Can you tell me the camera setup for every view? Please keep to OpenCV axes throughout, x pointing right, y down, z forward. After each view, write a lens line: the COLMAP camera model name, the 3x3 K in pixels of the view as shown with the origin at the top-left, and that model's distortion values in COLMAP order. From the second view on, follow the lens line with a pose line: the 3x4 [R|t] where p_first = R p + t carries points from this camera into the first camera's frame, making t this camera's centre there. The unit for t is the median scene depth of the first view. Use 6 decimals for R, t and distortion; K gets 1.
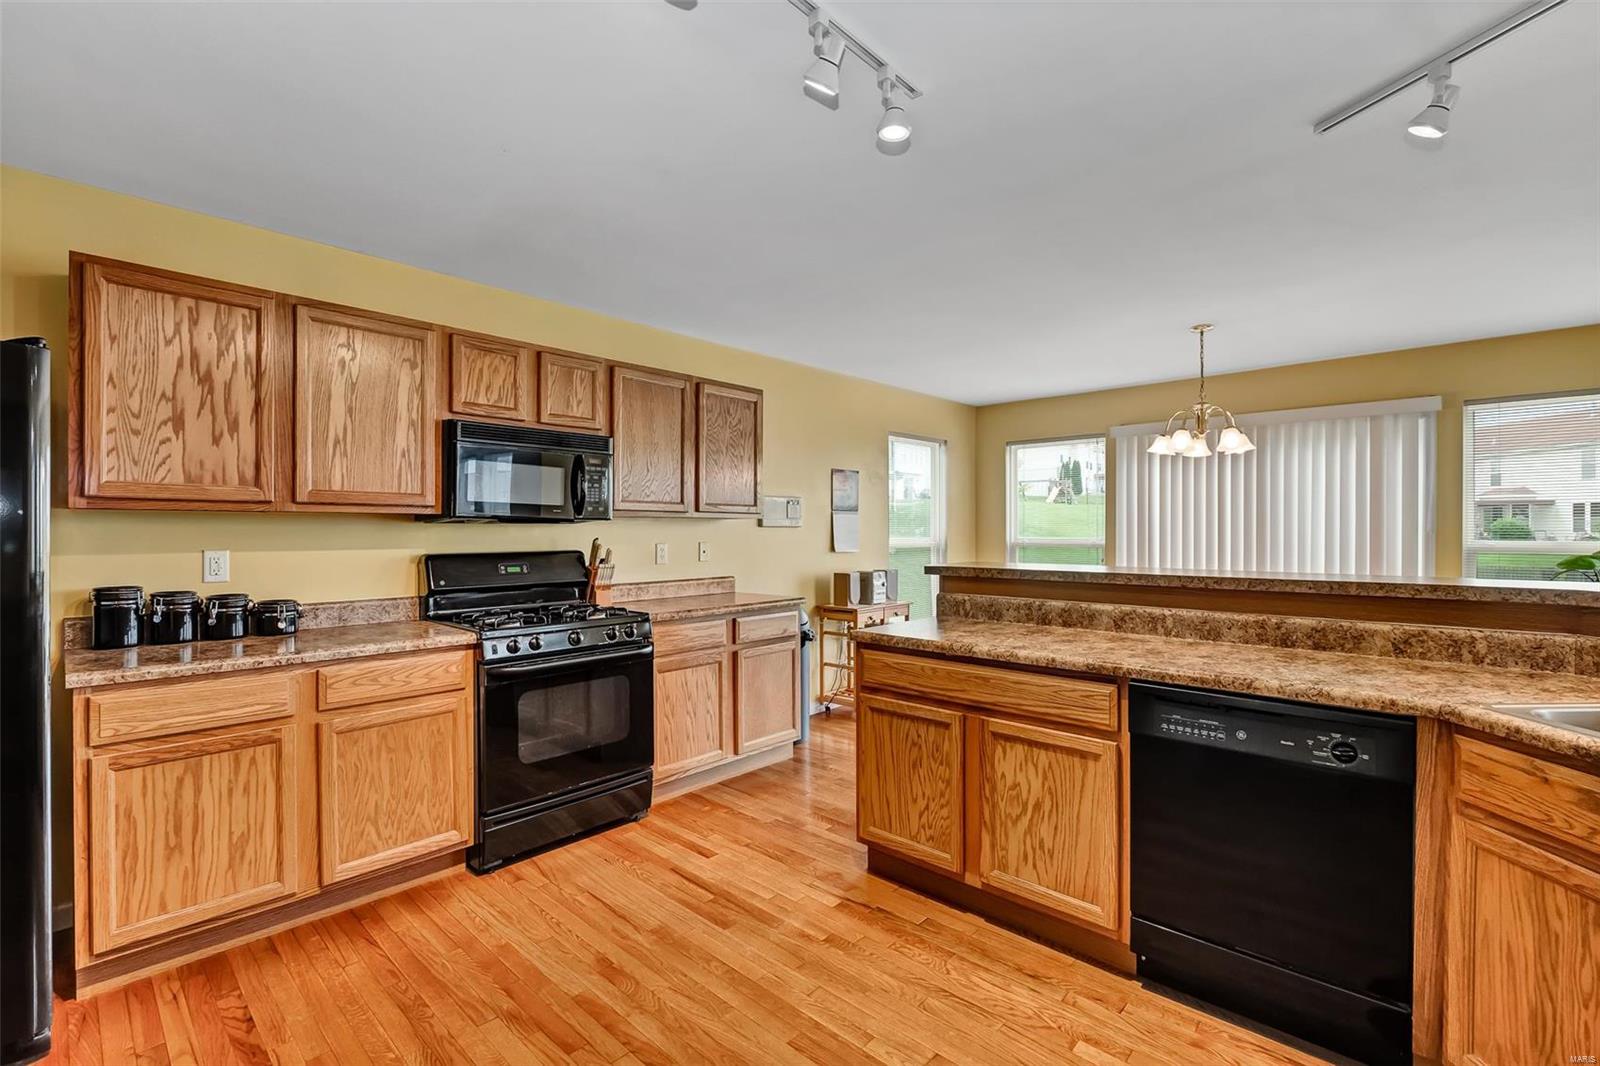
lens RADIAL K [[704.0, 0, 800.9], [0, 704.0, 535.3], [0, 0, 1]] dist [-0.002491, -0.000778]
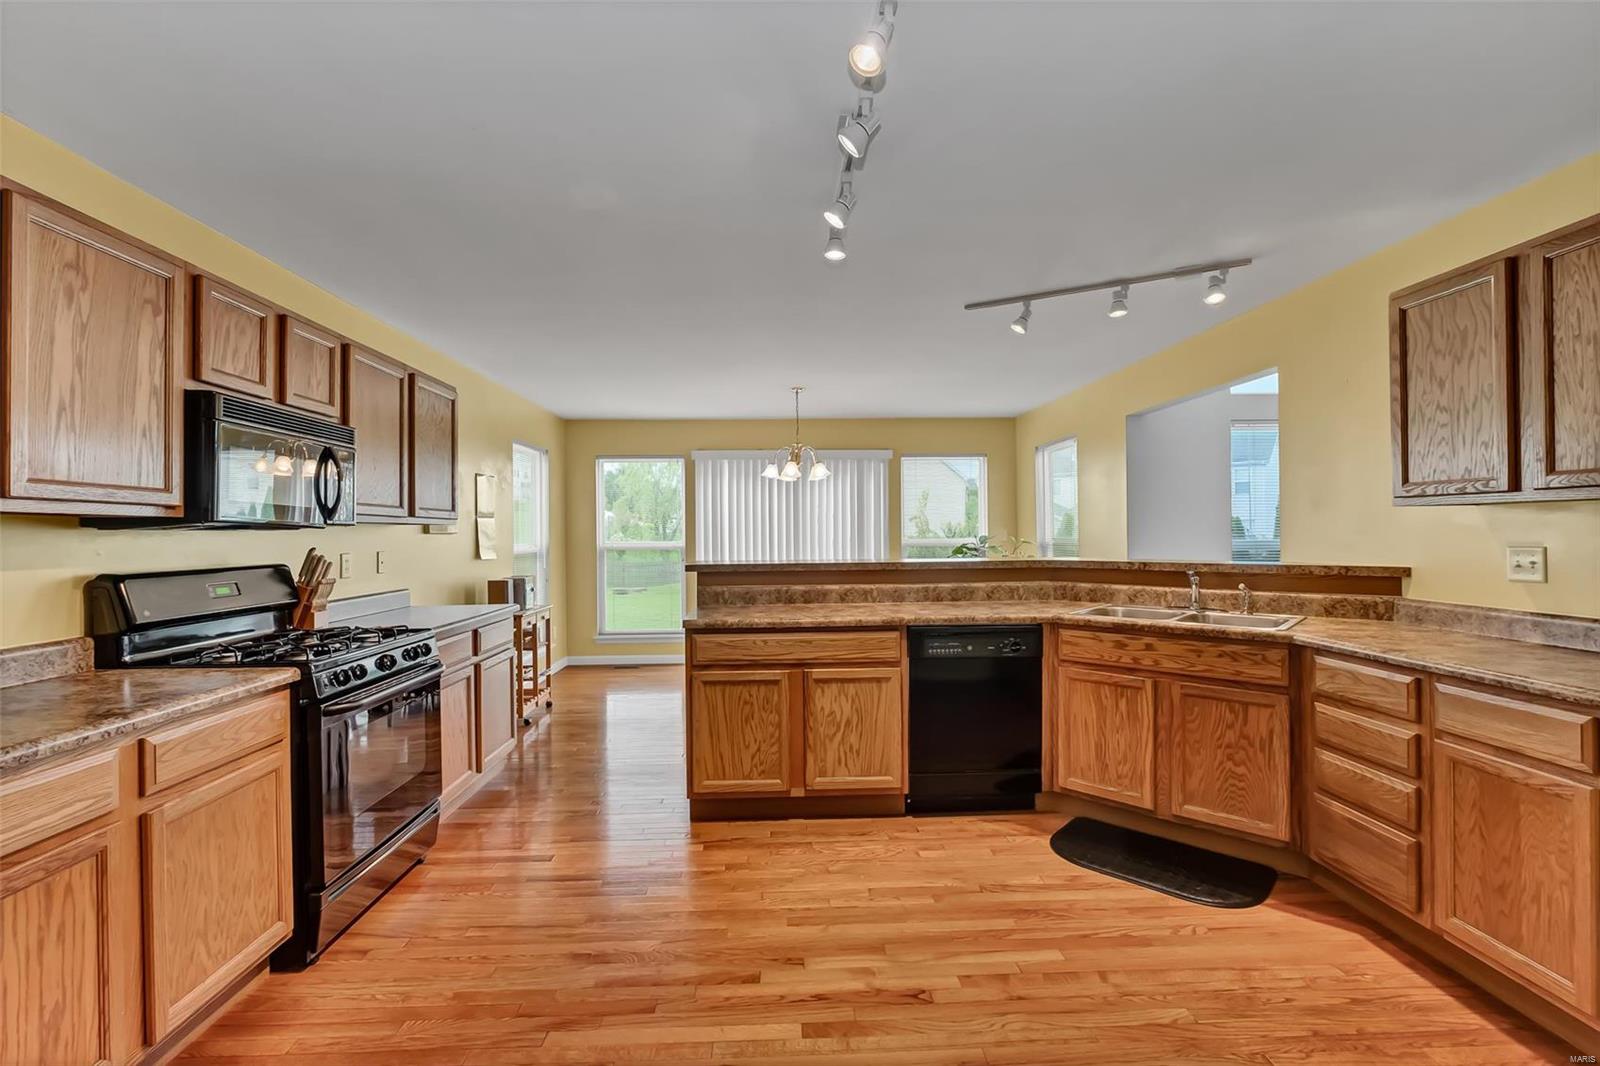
lens RADIAL K [[704.0, 0, 779.5], [0, 704.0, 537.7], [0, 0, 1]] dist [-0.002491, -0.000778]
pose [[0.712792, -0.010305, 0.701300, -0.685626], [0.014308, 0.999898, 0.000150, -0.000280], [-0.701230, 0.009927, 0.712866, 0.050412]]
